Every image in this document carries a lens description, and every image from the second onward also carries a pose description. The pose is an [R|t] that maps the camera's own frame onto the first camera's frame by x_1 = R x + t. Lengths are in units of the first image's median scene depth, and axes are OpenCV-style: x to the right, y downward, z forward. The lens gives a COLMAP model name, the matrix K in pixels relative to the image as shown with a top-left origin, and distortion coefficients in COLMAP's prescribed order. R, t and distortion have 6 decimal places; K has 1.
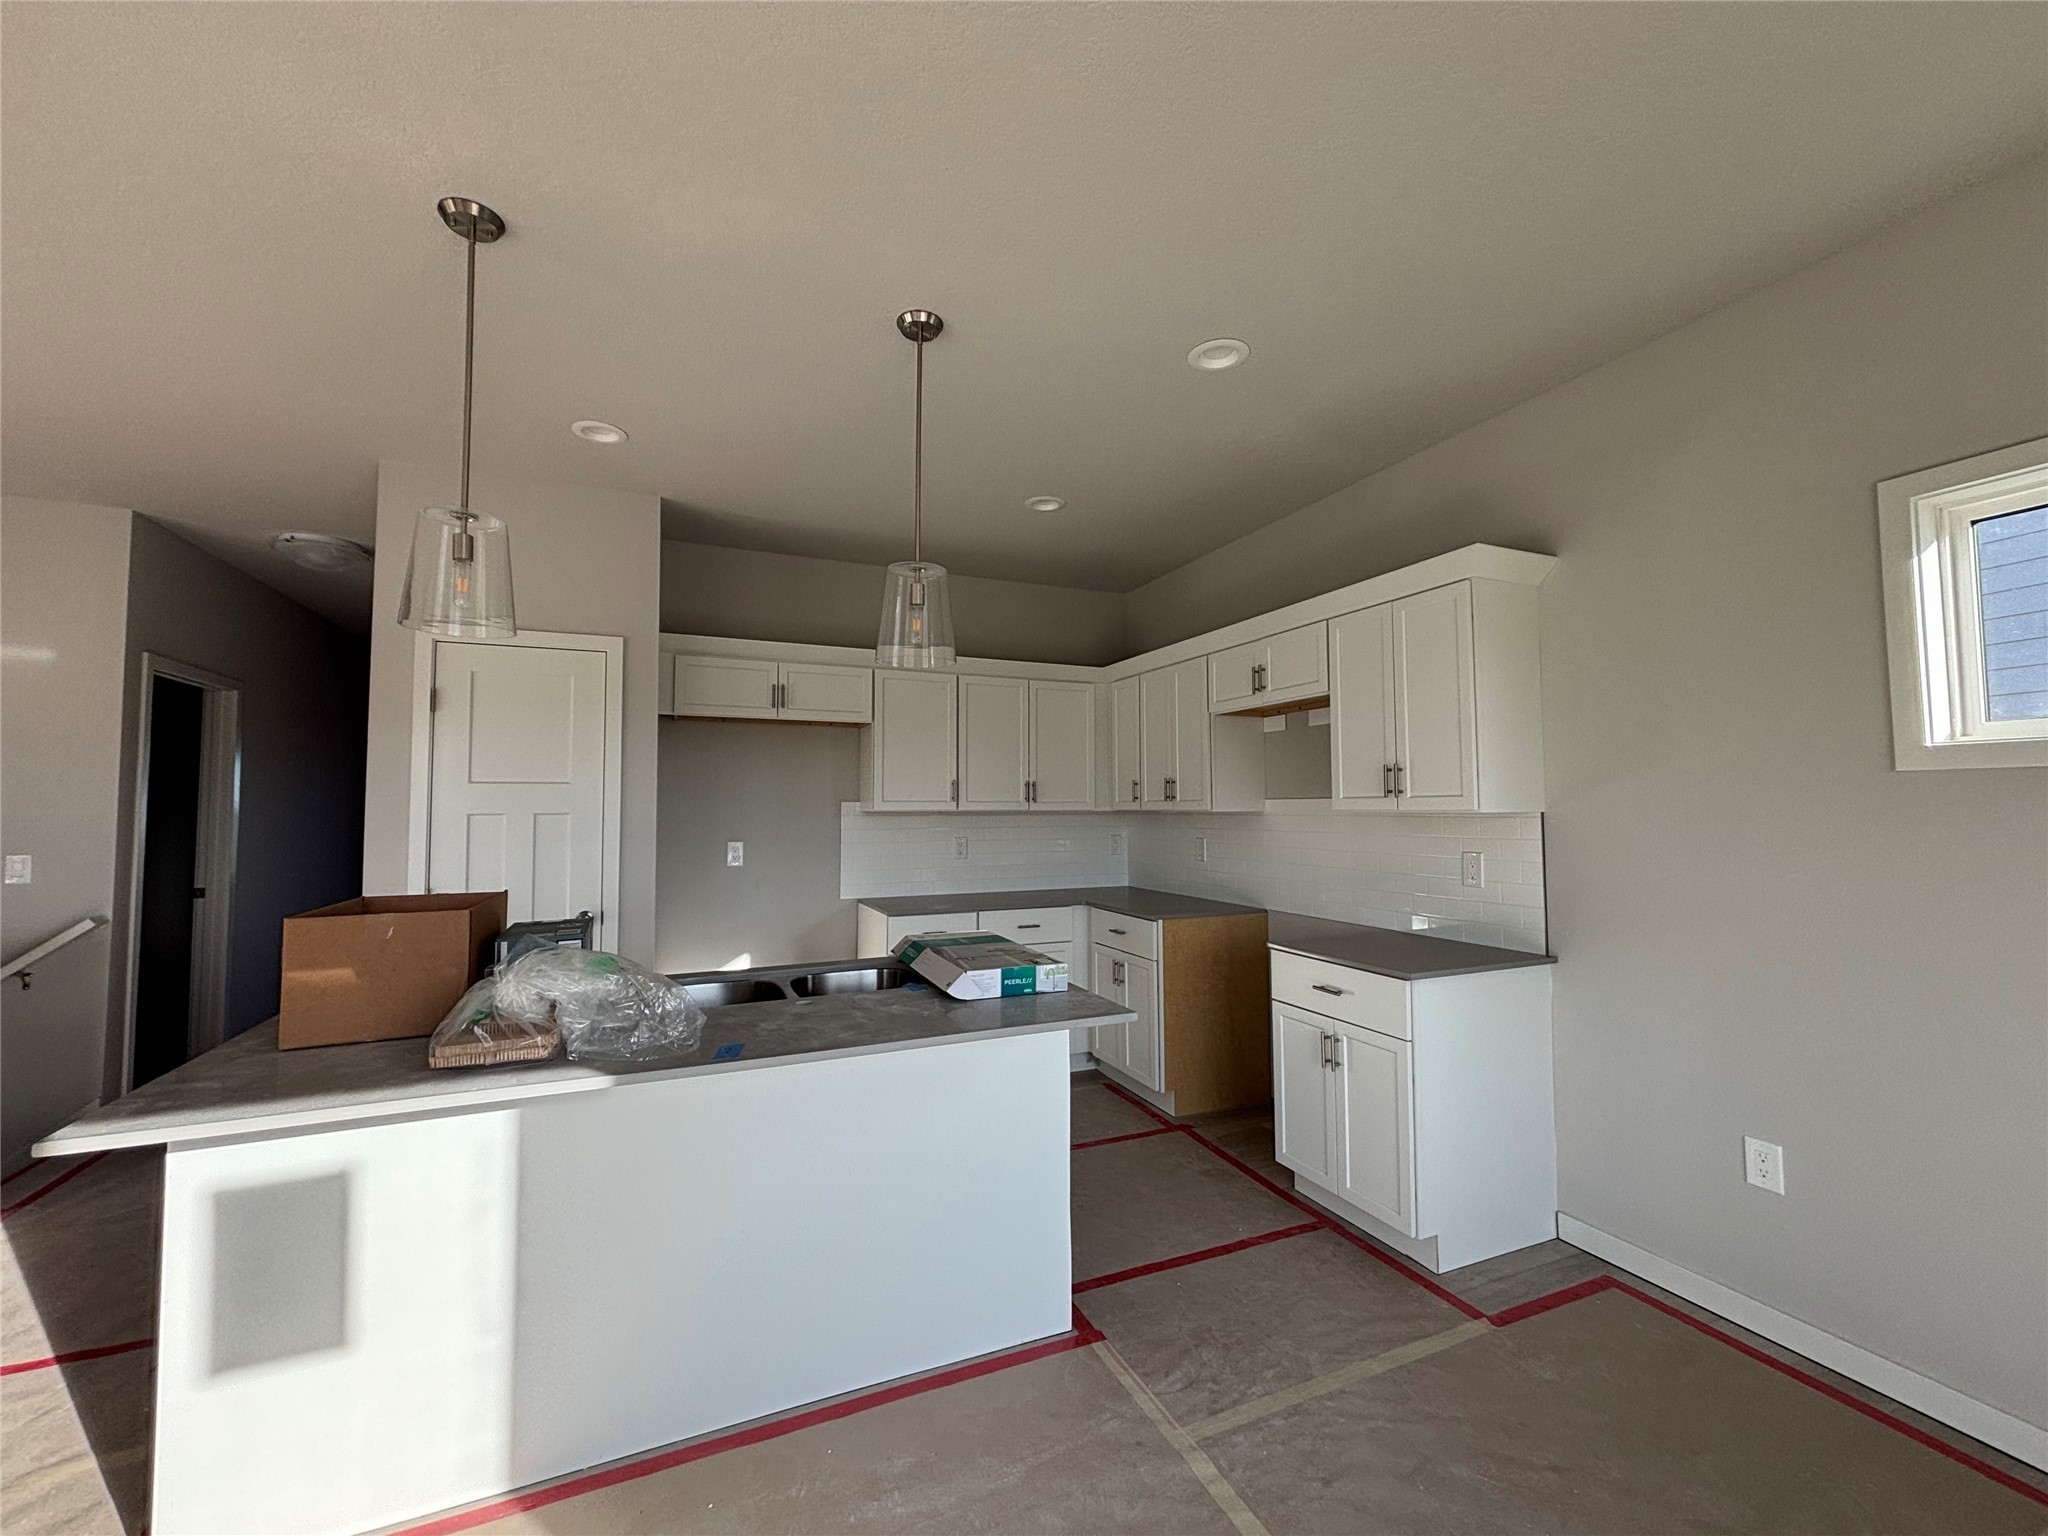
lens RADIAL K [[822.5, 0, 1033.2], [0, 822.5, 769.4], [0, 0, 1]] dist [0.001205, 0.000077]
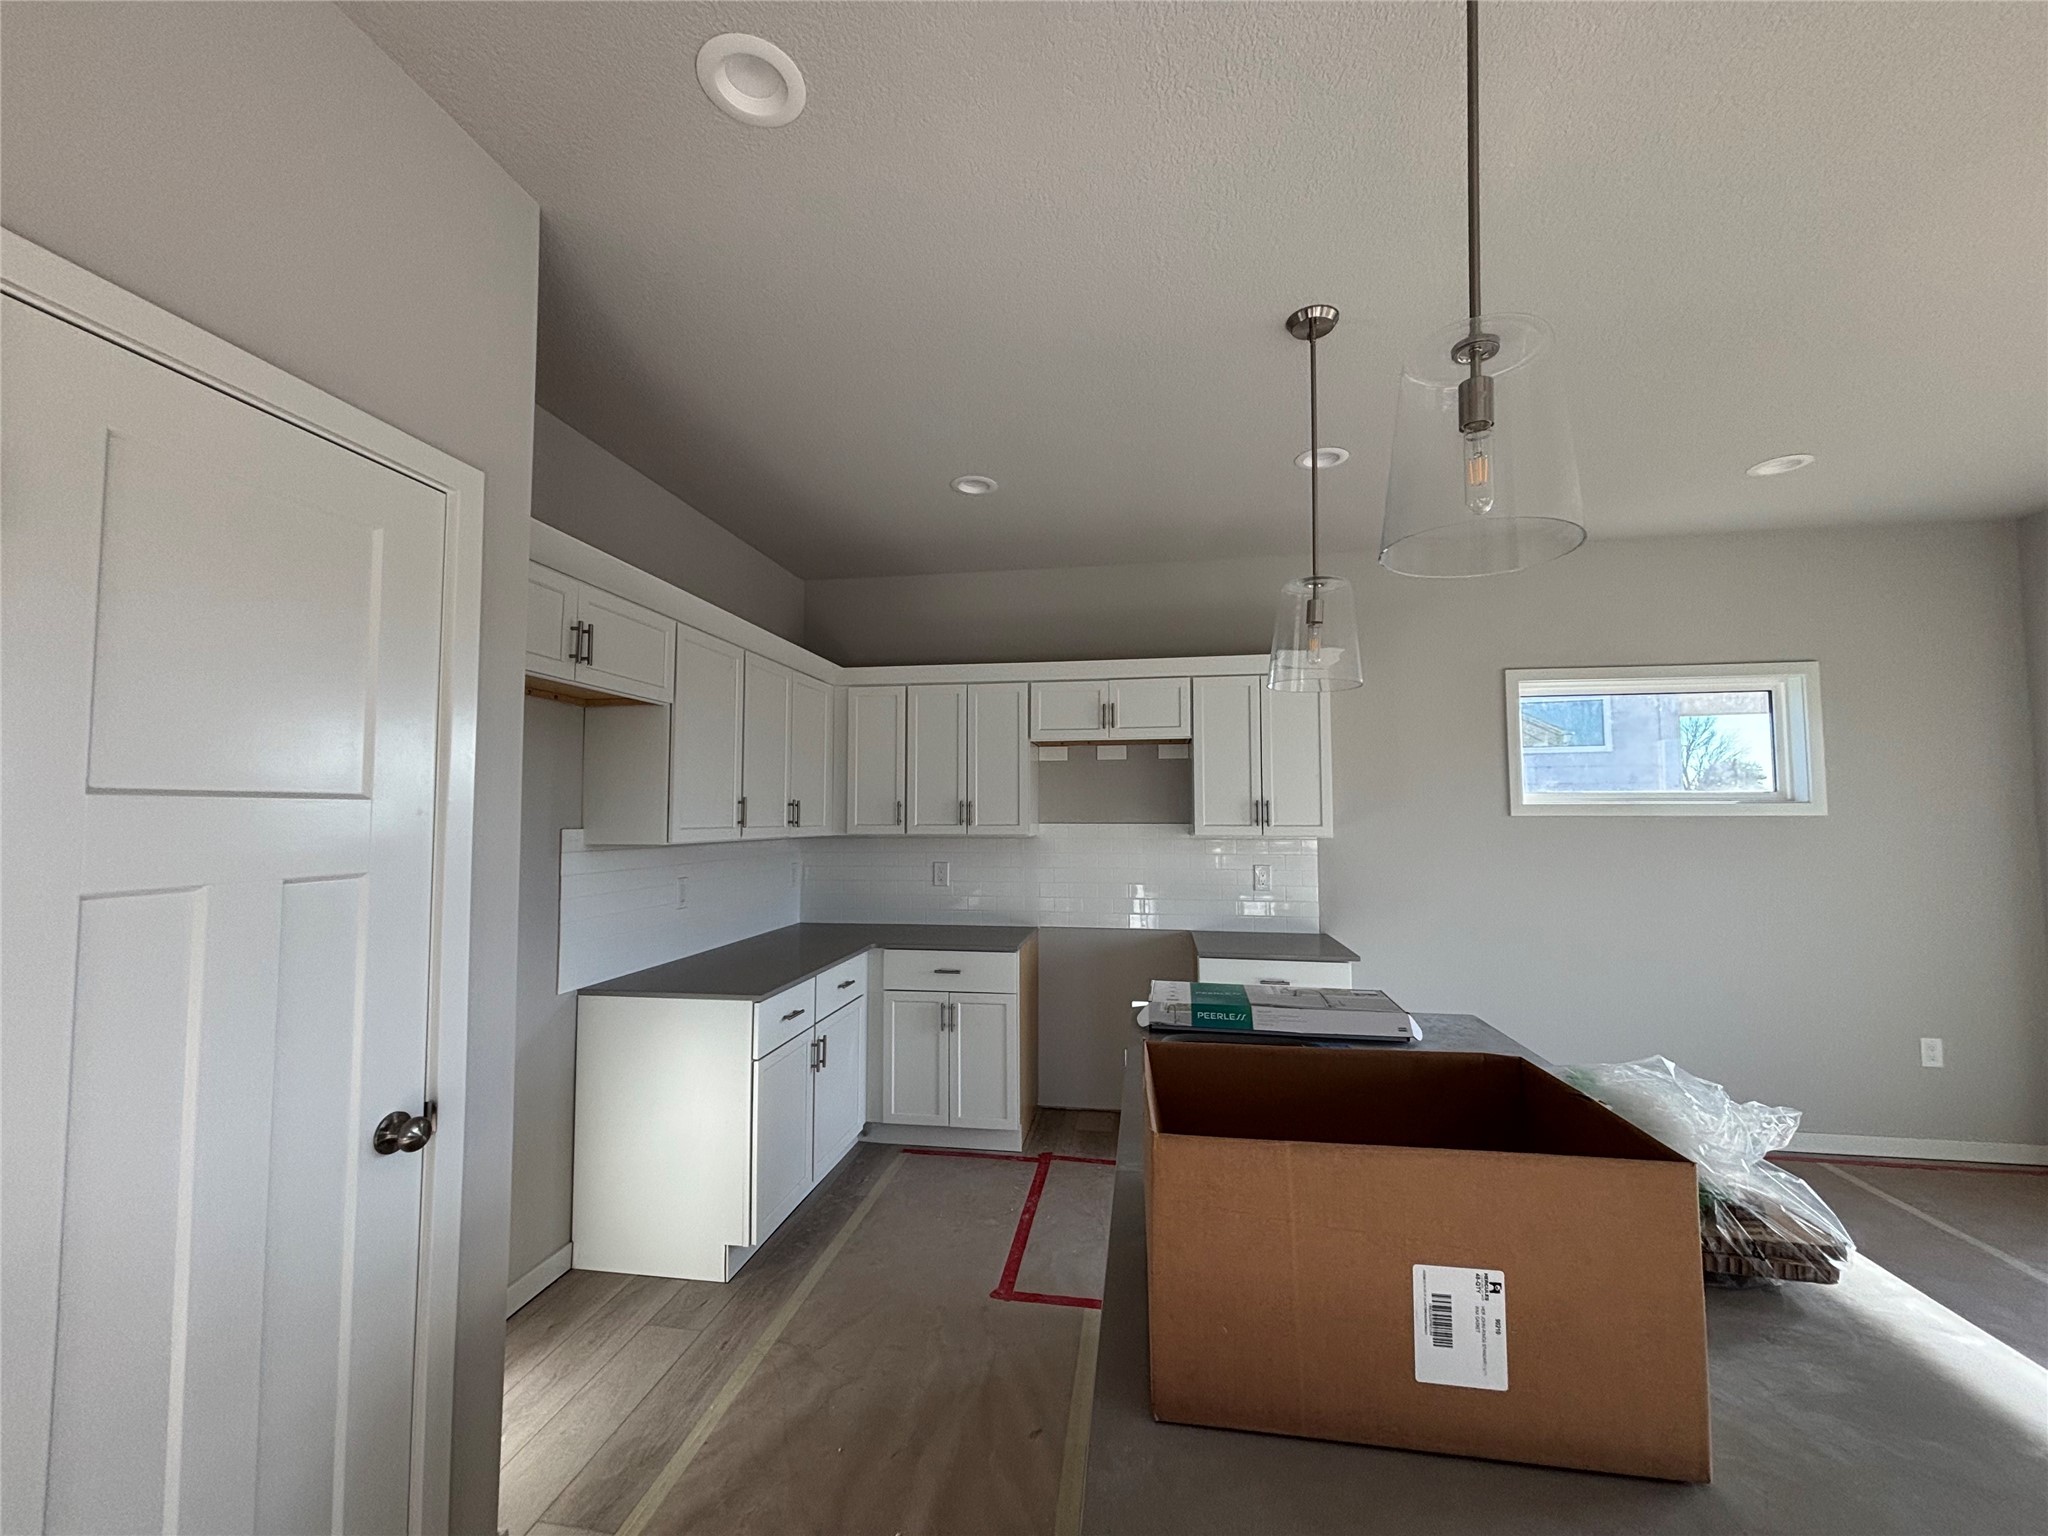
lens RADIAL K [[822.5, 0, 1029.1], [0, 822.5, 765.8], [0, 0, 1]] dist [0.001205, 0.000077]
pose [[0.534510, 0.054542, 0.843401, -0.620960], [-0.040721, 0.998418, -0.038760, 0.003562], [-0.844181, -0.013627, 0.535885, 0.442560]]
